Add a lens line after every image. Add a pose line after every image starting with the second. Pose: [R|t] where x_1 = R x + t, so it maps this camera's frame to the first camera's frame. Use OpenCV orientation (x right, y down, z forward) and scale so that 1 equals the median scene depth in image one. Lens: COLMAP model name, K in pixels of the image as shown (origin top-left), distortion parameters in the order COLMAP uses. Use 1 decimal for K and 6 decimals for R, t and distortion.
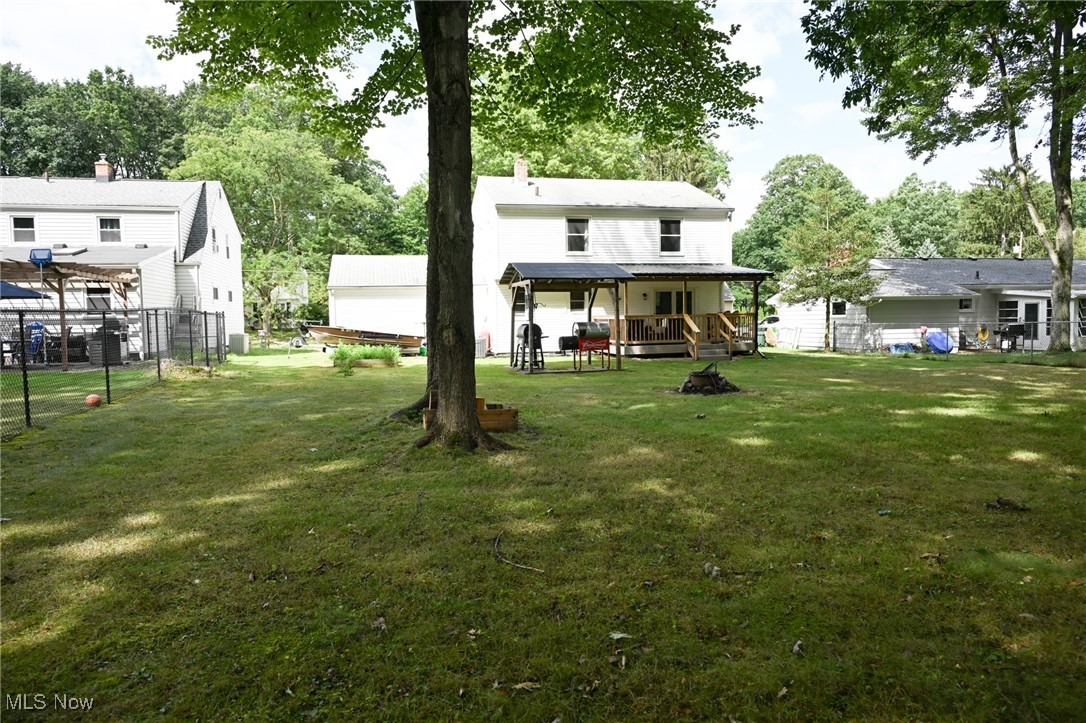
lens RADIAL K [[705.6, 0, 549.3], [0, 705.6, 360.7], [0, 0, 1]] dist [-0.012798, 0.003409]
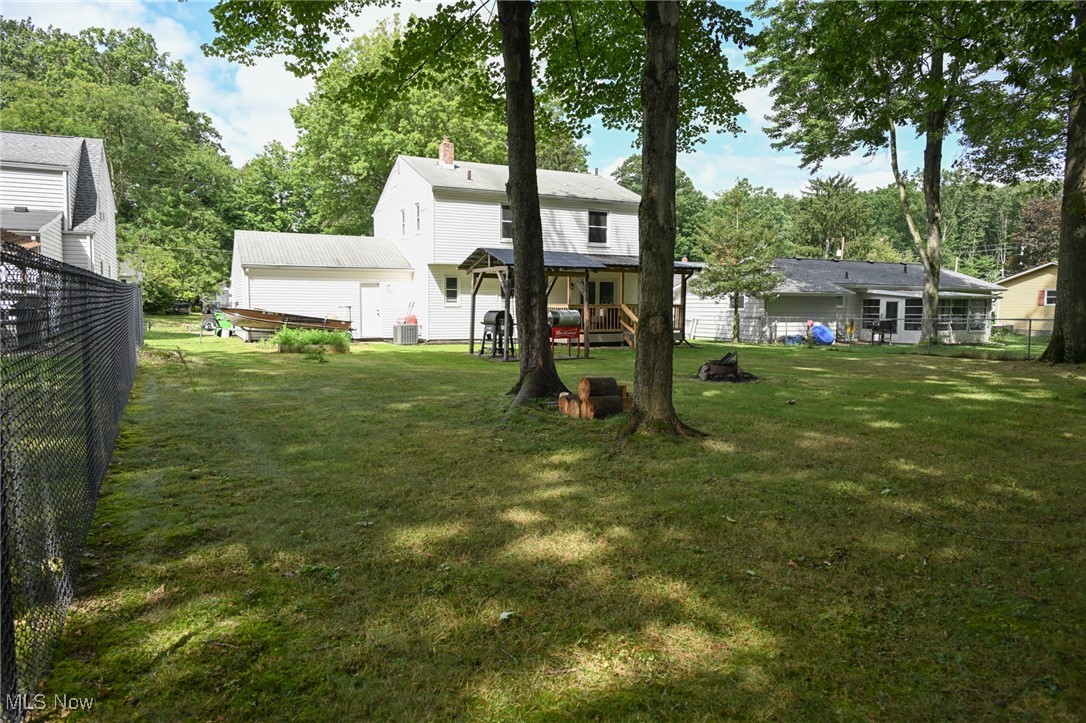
lens RADIAL K [[705.6, 0, 549.3], [0, 705.6, 360.7], [0, 0, 1]] dist [-0.012798, 0.003409]
pose [[0.972954, 0.005632, 0.230929, -0.127143], [-0.009674, 0.999819, 0.016372, 0.000678], [-0.230795, -0.018163, 0.972833, 0.014903]]
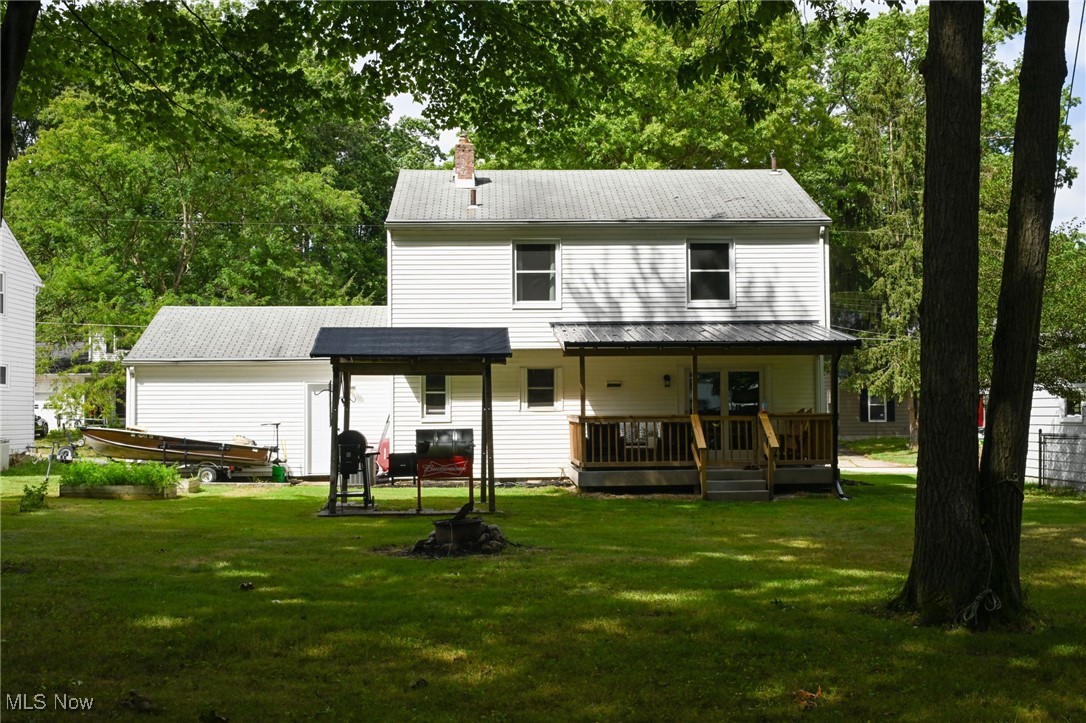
lens RADIAL K [[1373.1, 0, 543.0], [0, 1373.1, 361.5], [0, 0, 1]] dist [-0.002979, -0.001873]
pose [[0.982958, 0.003022, -0.183806, 0.230634], [-0.020360, 0.995504, -0.092510, -0.004898], [0.182700, 0.094676, 0.978600, -0.064245]]
